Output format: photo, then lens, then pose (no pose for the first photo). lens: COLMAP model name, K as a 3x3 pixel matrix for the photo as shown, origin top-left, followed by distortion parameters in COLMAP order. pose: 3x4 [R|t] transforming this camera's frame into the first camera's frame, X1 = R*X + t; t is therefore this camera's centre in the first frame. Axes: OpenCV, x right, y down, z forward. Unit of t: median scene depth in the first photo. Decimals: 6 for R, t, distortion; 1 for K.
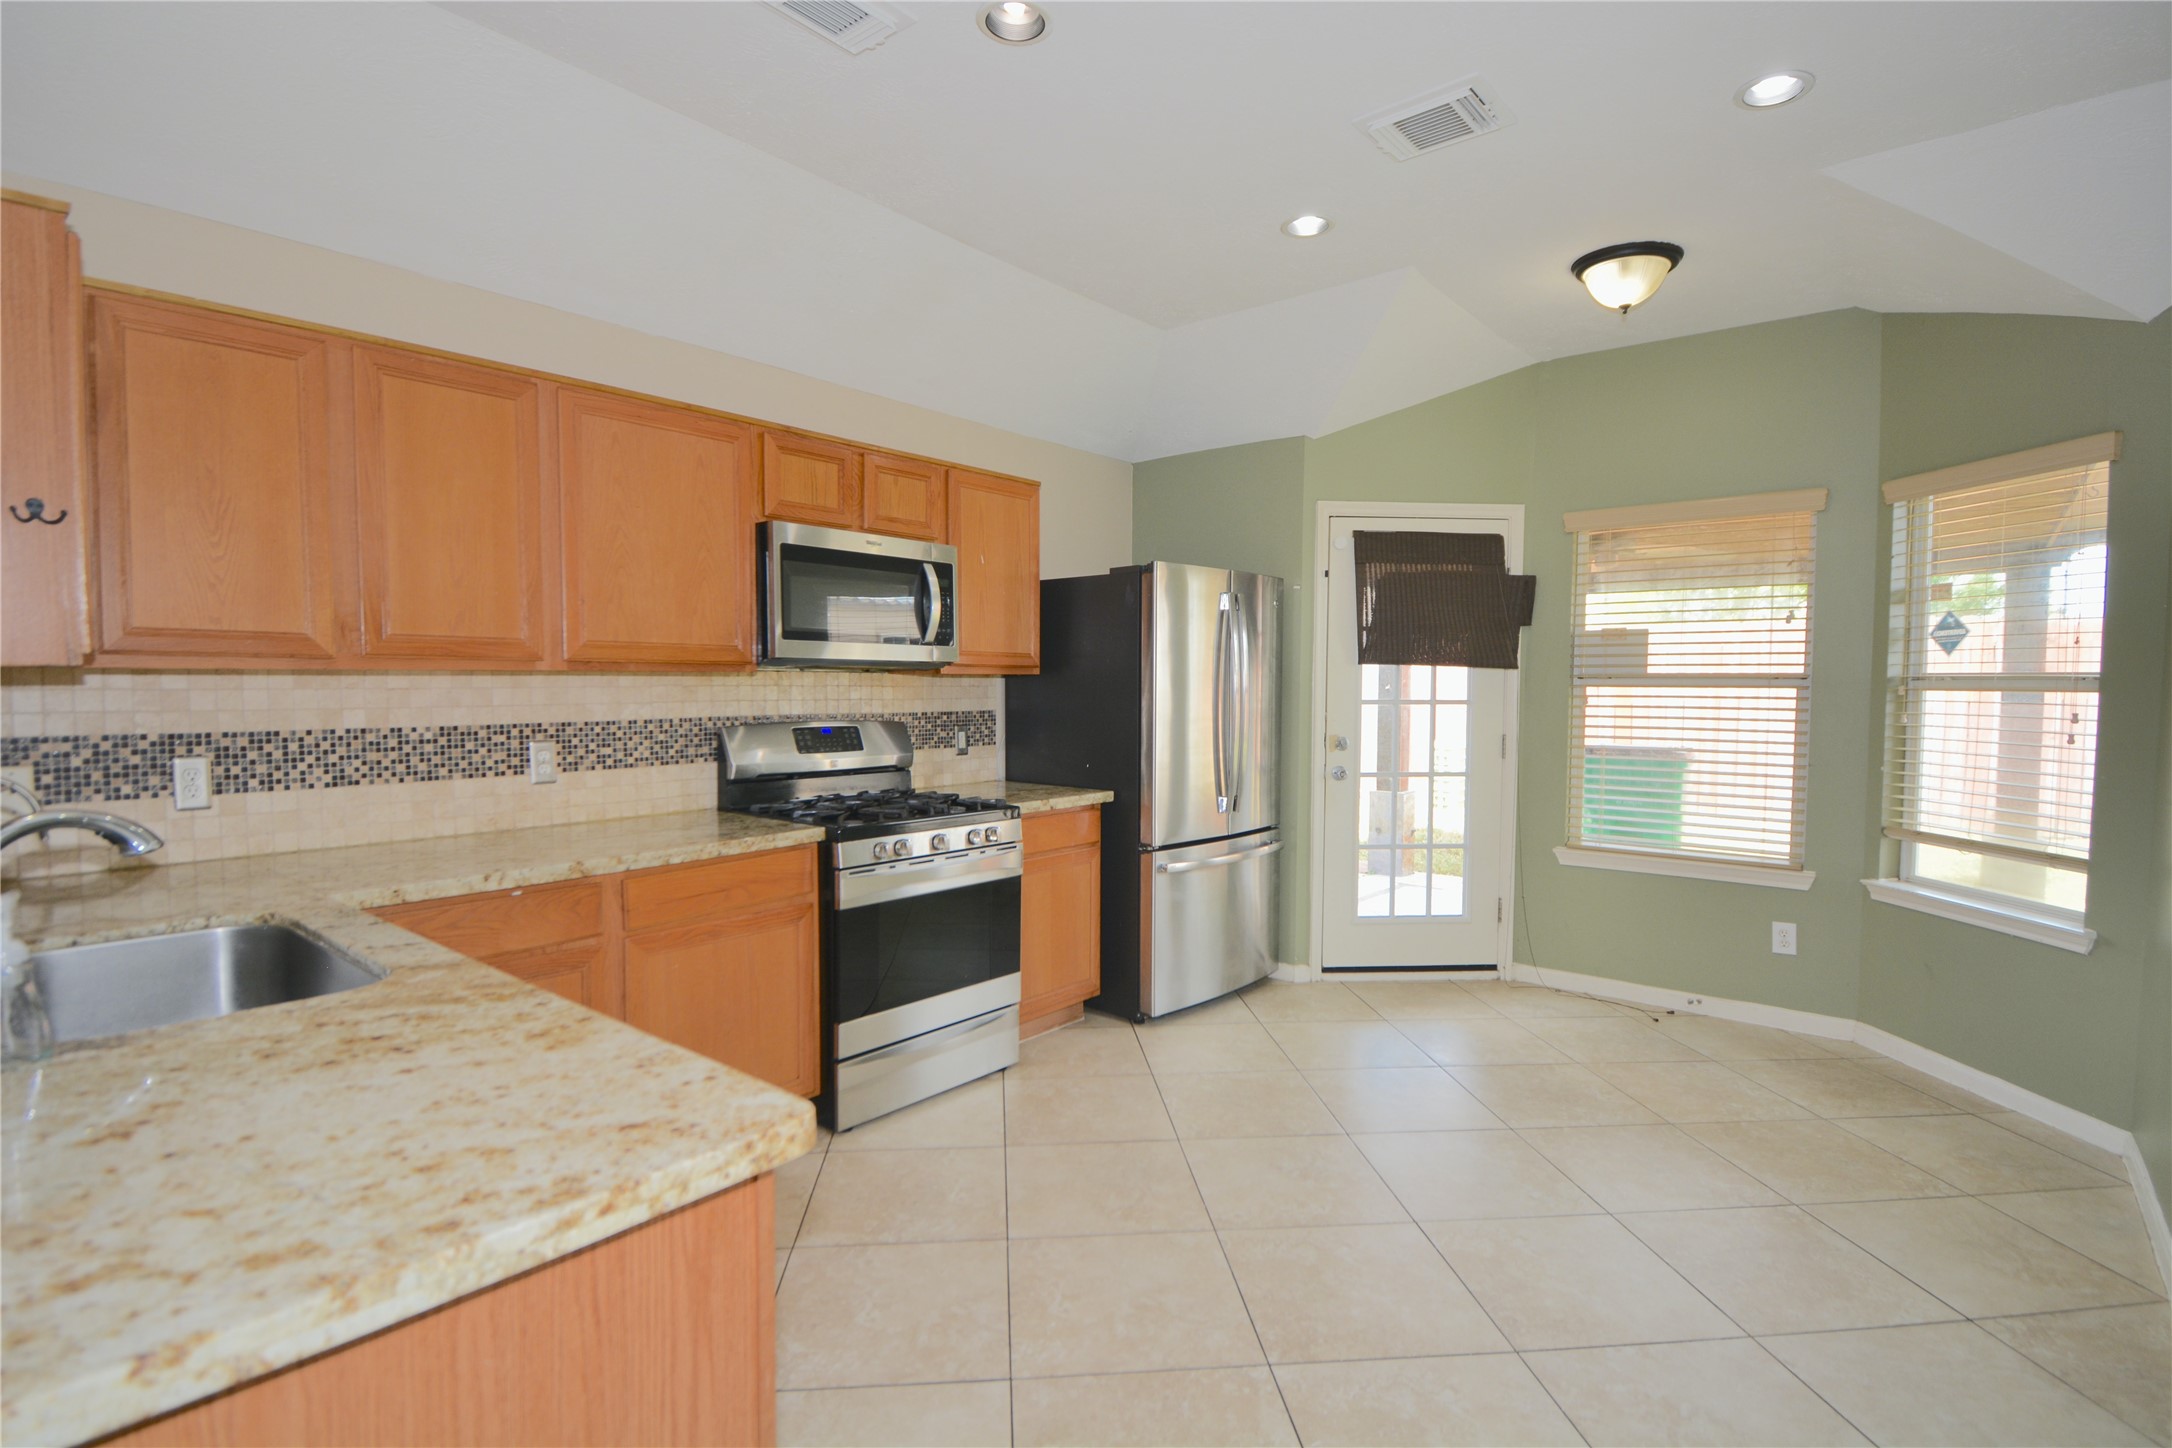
lens RADIAL K [[1045.2, 0, 1099.9], [0, 1045.2, 738.4], [0, 0, 1]] dist [-0.002220, -0.005688]
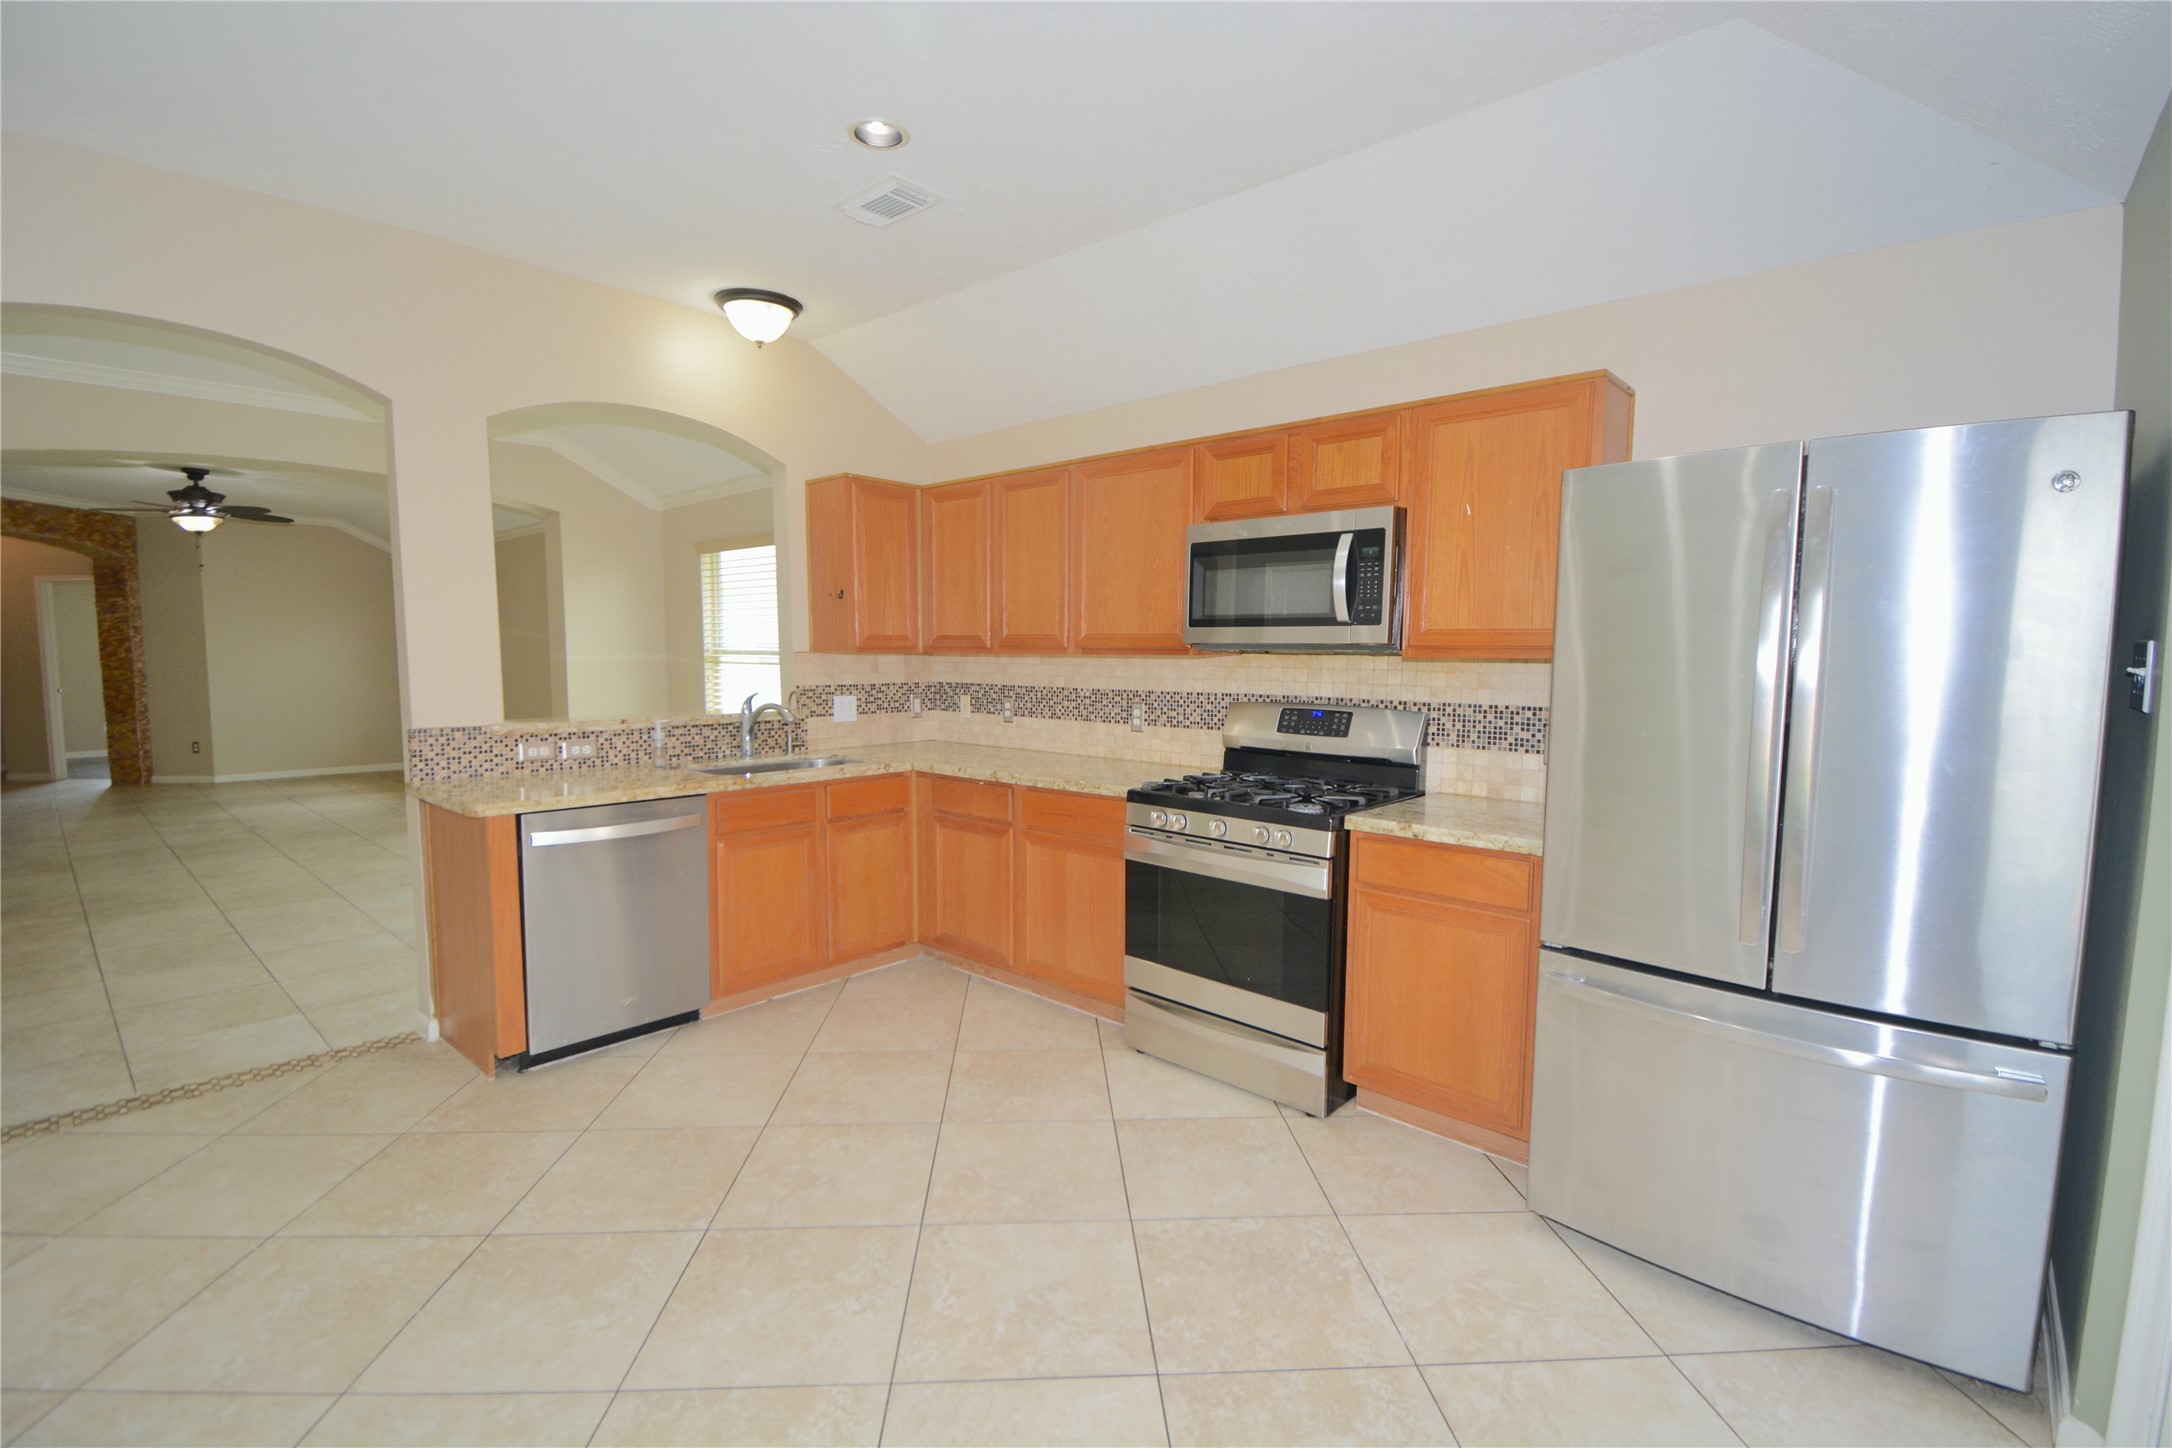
lens RADIAL K [[976.2, 0, 1083.4], [0, 976.2, 742.4], [0, 0, 1]] dist [-0.007815, -0.008174]
pose [[-0.049671, 0.089791, -0.994721, 0.691102], [-0.062160, 0.993742, 0.092806, -0.053381], [0.996829, 0.066442, -0.043779, 0.824925]]
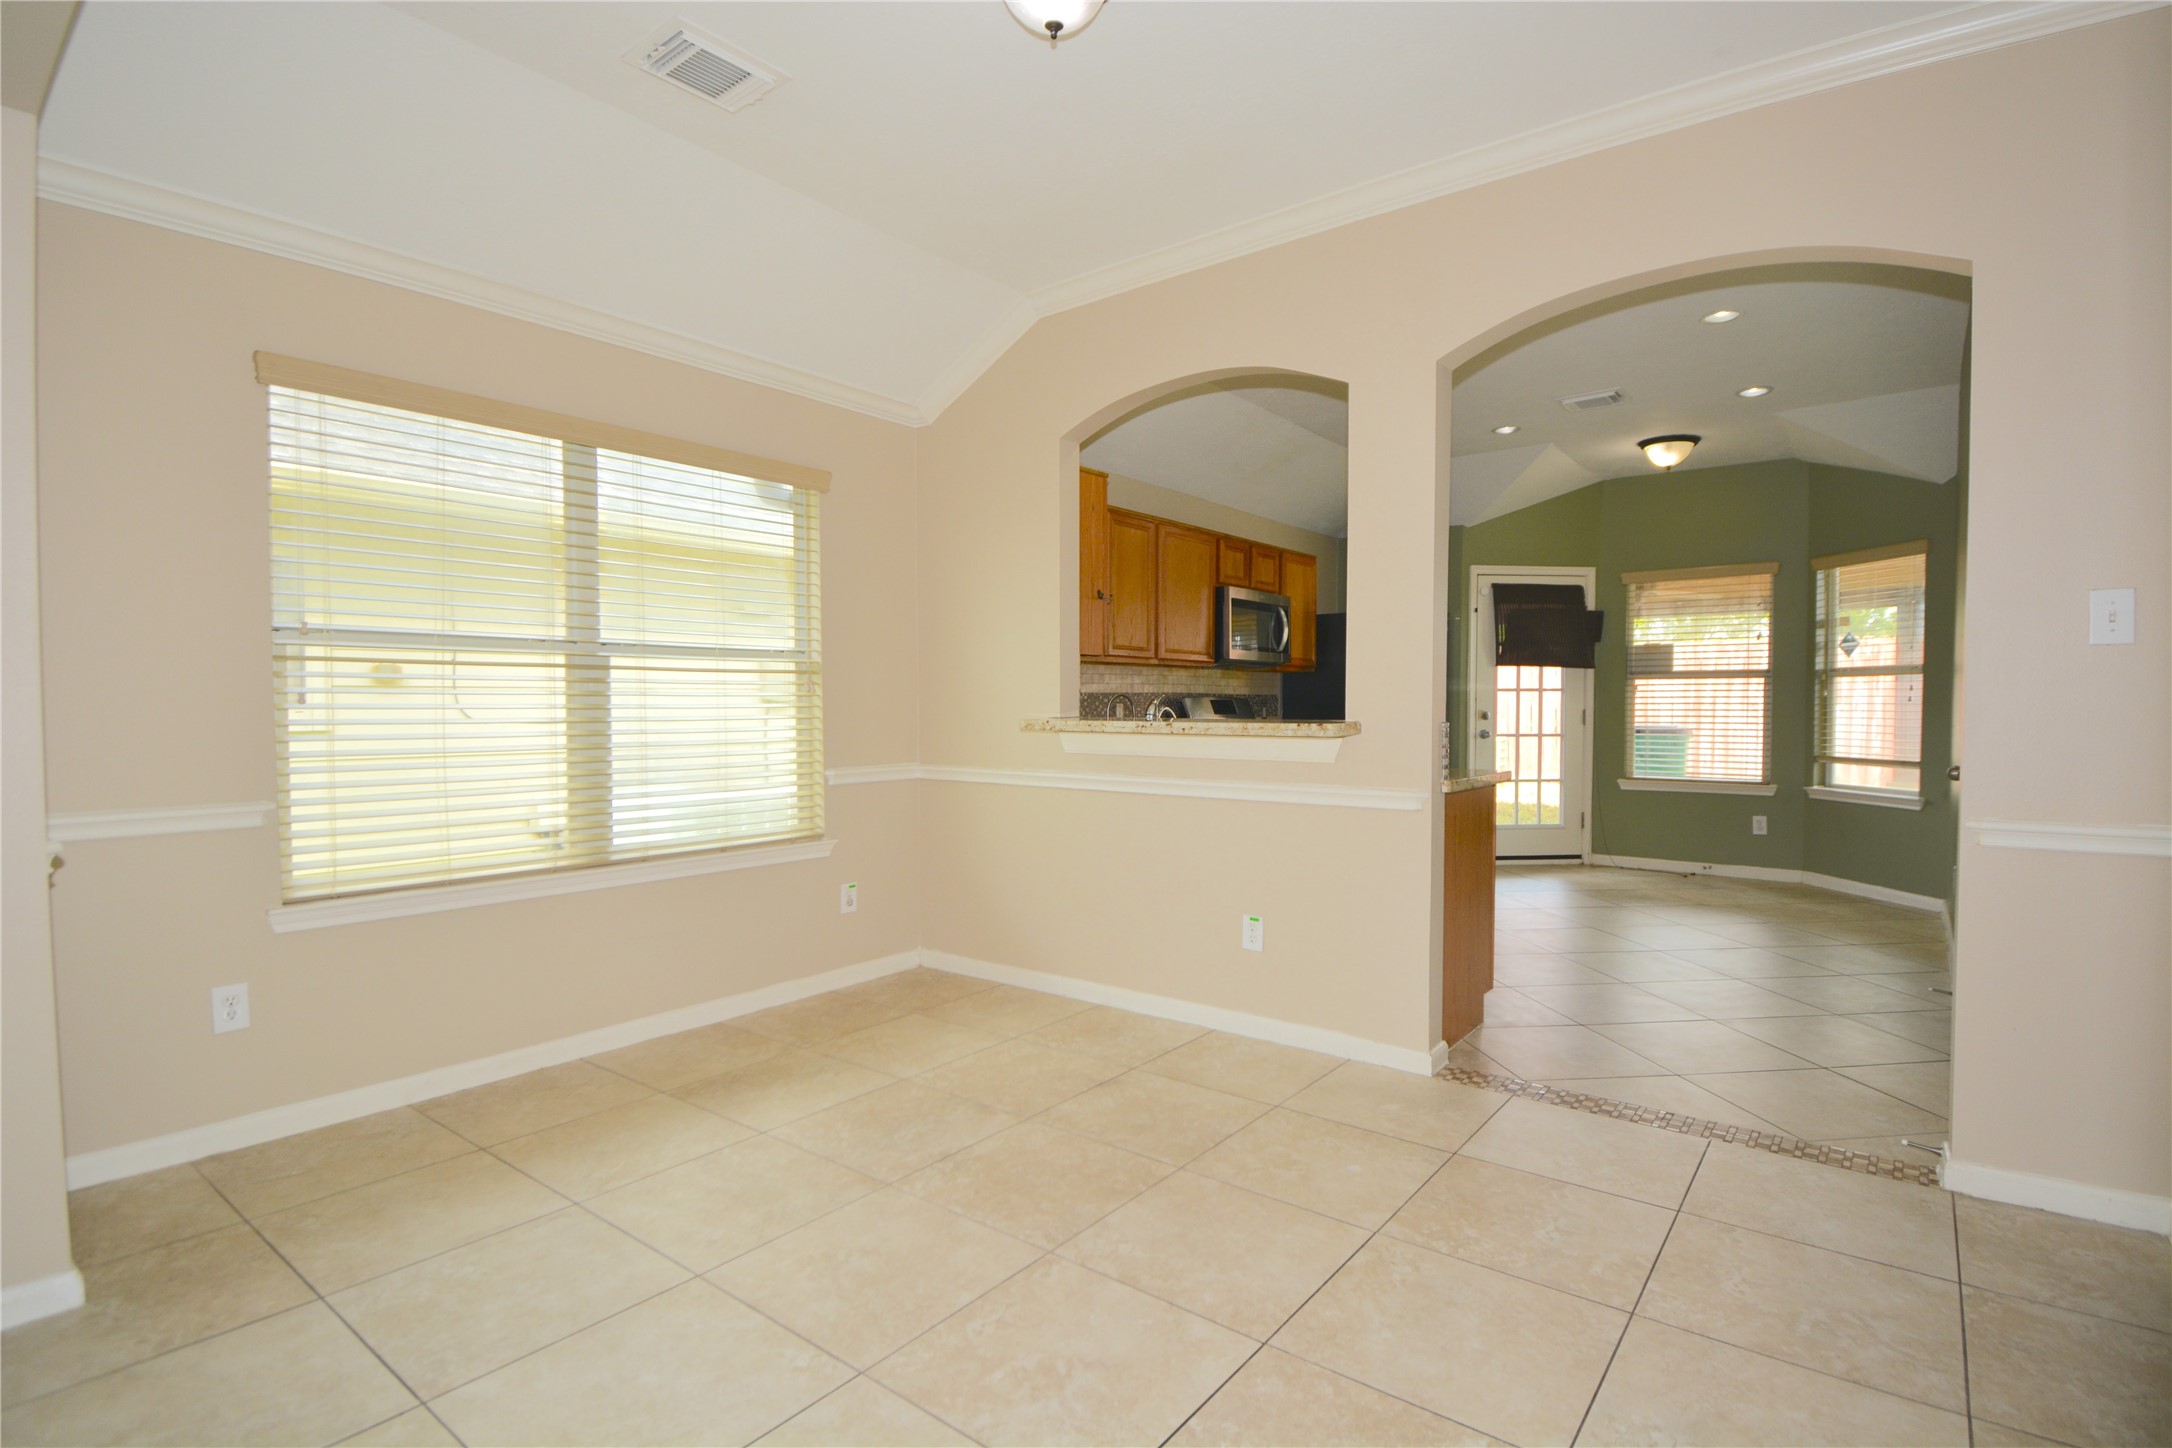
lens RADIAL K [[1045.2, 0, 1095.0], [0, 1045.2, 736.2], [0, 0, 1]] dist [-0.002220, -0.005688]
pose [[0.999693, -0.005207, 0.024235, -0.521924], [0.005758, 0.999725, -0.022725, 0.089767], [-0.024110, 0.022857, 0.999448, -0.754517]]
